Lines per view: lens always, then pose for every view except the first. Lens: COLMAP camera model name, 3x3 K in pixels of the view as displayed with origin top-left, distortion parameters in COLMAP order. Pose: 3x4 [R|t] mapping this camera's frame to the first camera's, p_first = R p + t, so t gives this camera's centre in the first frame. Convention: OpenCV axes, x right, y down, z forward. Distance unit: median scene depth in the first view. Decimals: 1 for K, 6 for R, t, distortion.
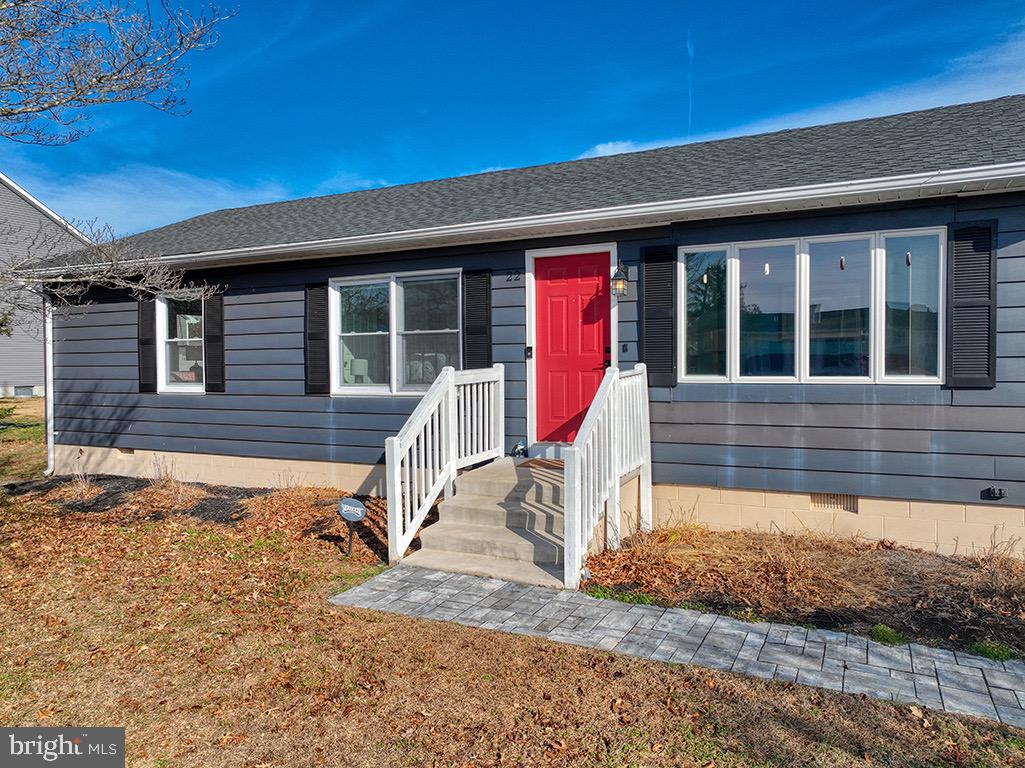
lens RADIAL K [[726.7, 0, 518.9], [0, 726.7, 384.0], [0, 0, 1]] dist [0.008006, 0.008162]
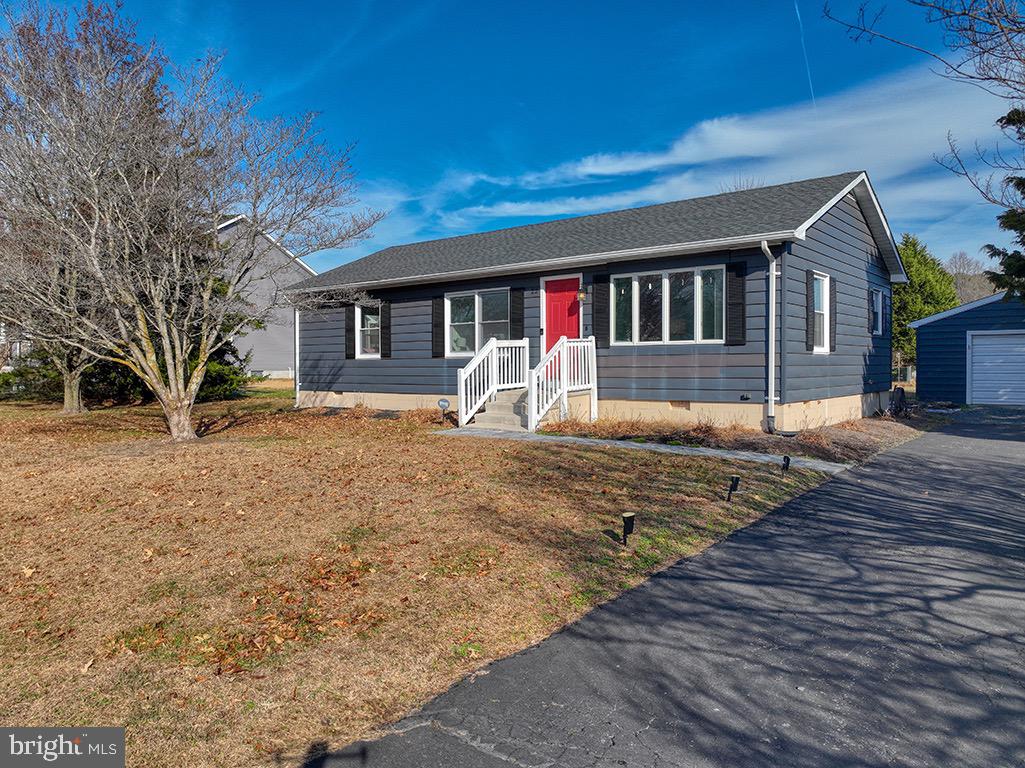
lens RADIAL K [[726.7, 0, 518.9], [0, 726.7, 384.0], [0, 0, 1]] dist [0.008006, 0.008162]
pose [[0.975617, 0.009247, -0.219285, 0.368005], [-0.009507, 0.999955, -0.000130, 0.091935], [0.219274, 0.002212, 0.975661, -0.838842]]
